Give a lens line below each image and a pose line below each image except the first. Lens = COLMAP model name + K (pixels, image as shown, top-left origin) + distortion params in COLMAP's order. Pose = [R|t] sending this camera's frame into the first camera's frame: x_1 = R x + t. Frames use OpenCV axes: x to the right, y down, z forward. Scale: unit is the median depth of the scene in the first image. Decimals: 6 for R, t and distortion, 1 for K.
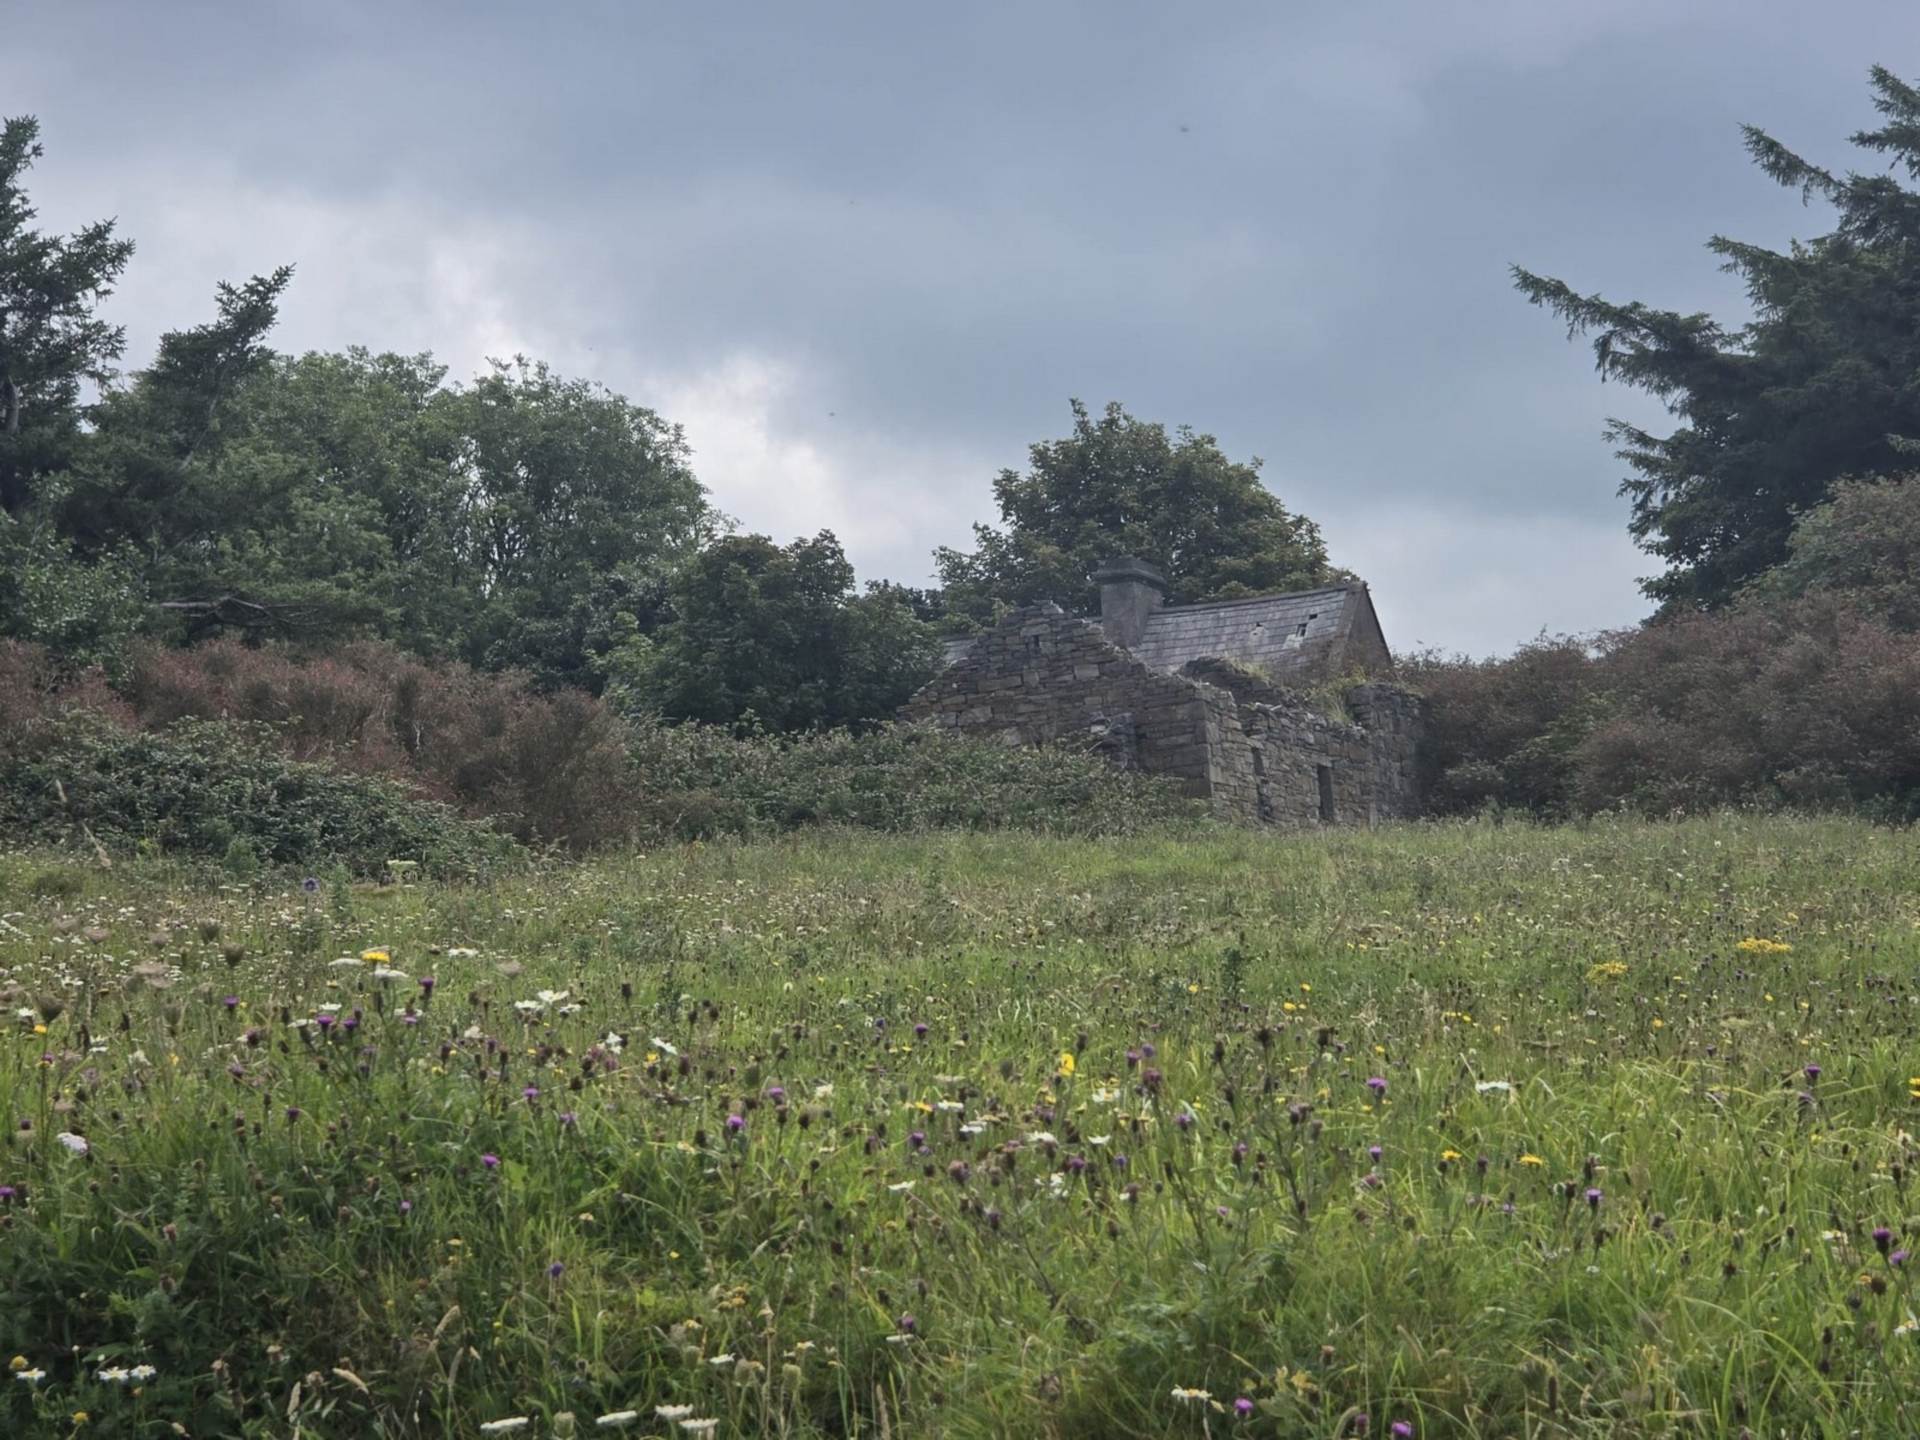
lens RADIAL K [[3633.3, 0, 960.3], [0, 3633.3, 720.0], [0, 0, 1]] dist [-0.331848, 0.000000]
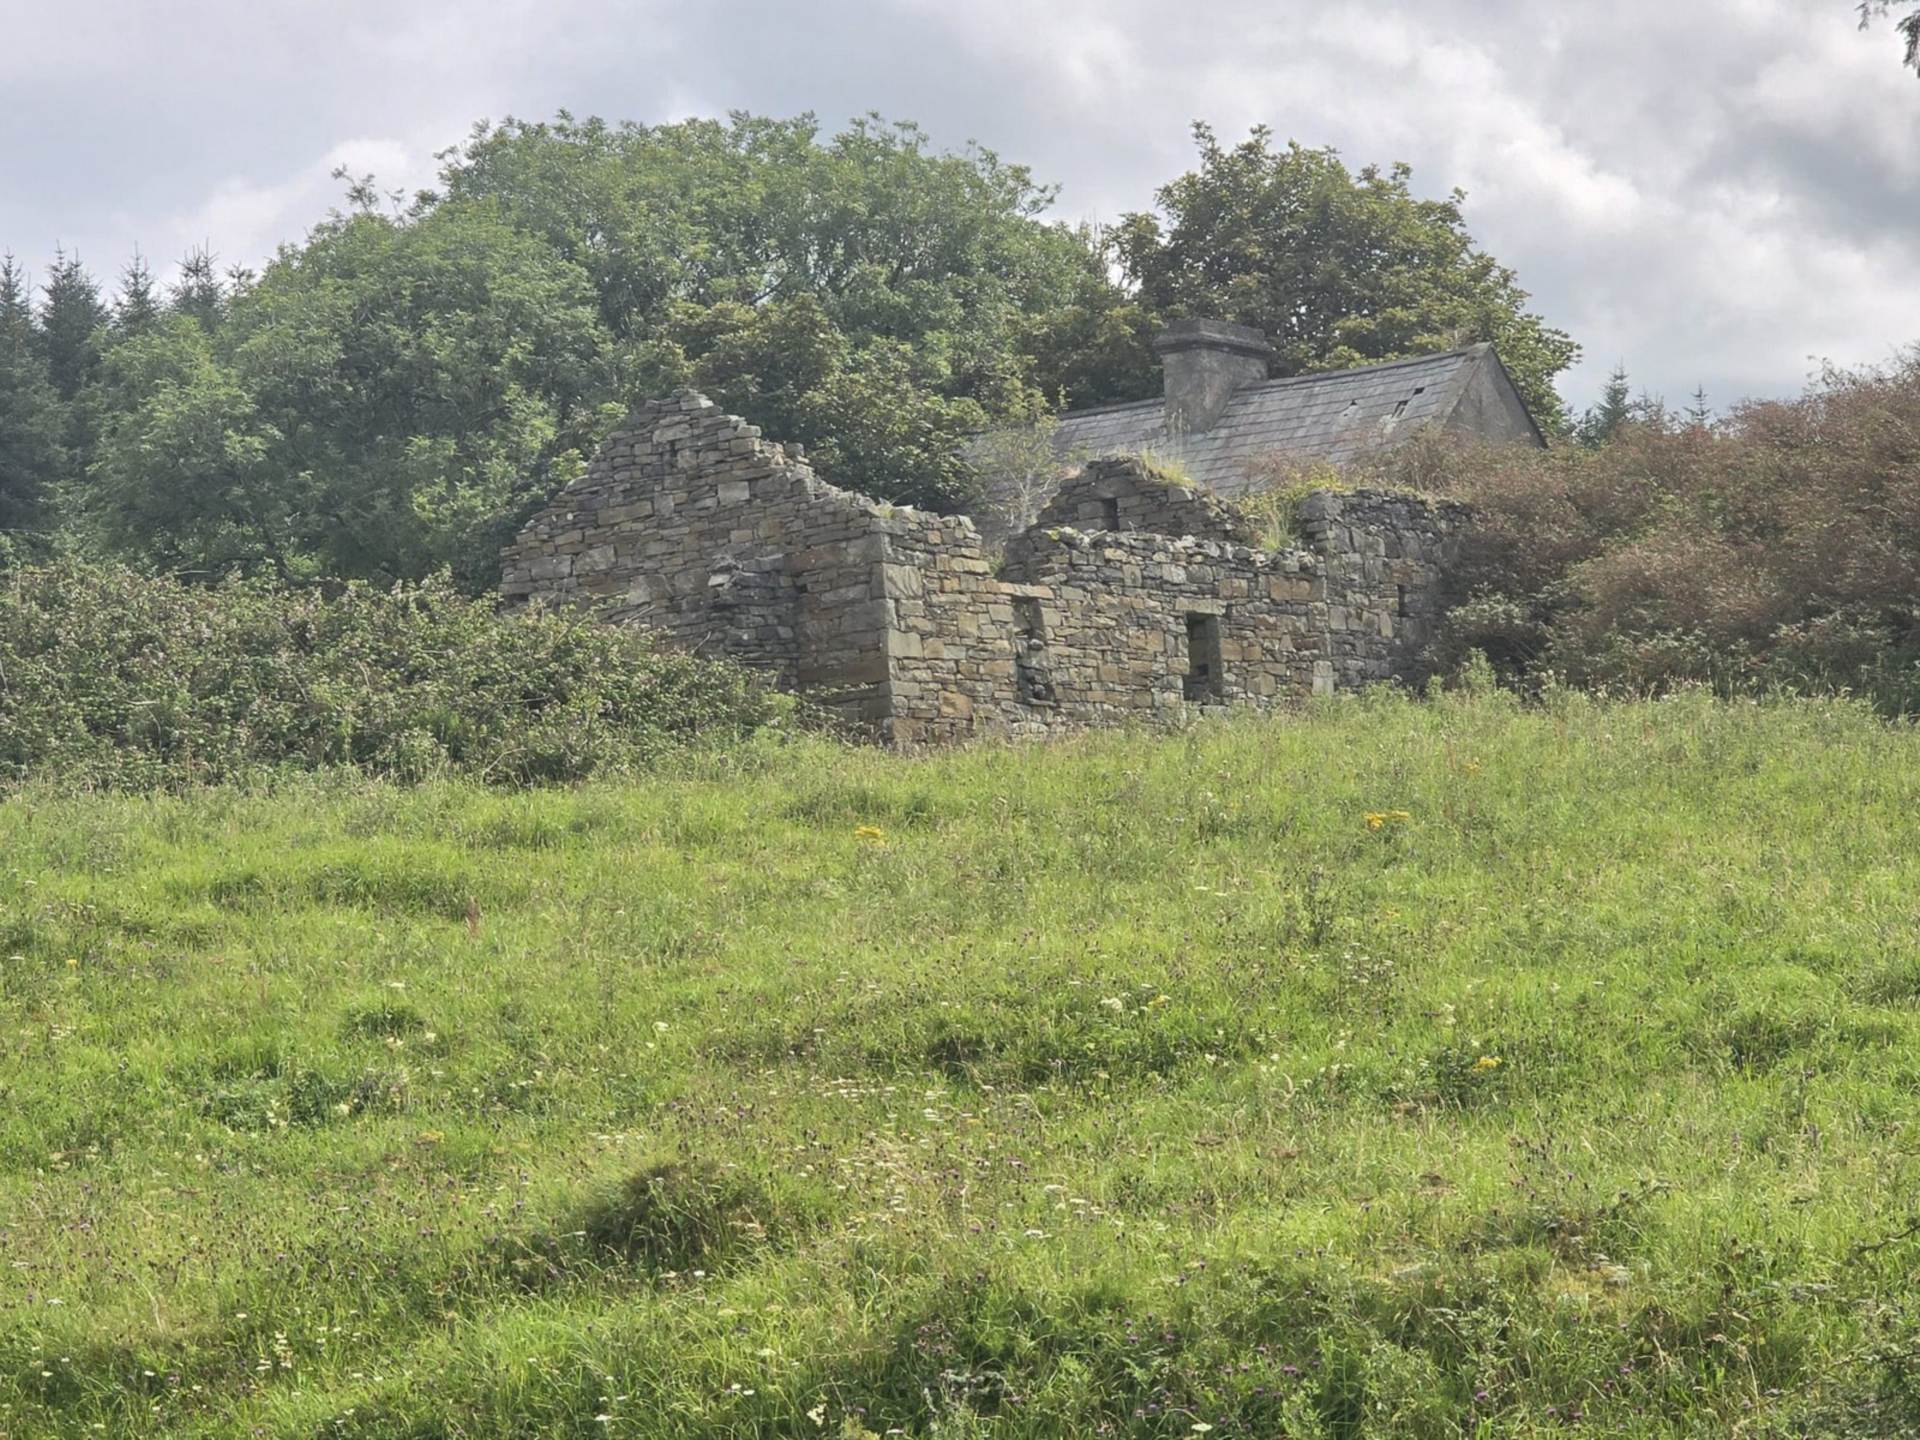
lens RADIAL K [[3633.3, 0, 959.6], [0, 3633.3, 718.5], [0, 0, 1]] dist [-0.331848, 0.000000]
pose [[0.983637, -0.008980, -0.179936, 0.190392], [0.020318, 0.997914, 0.061268, -0.011526], [0.179010, -0.063922, 0.981768, 0.329221]]
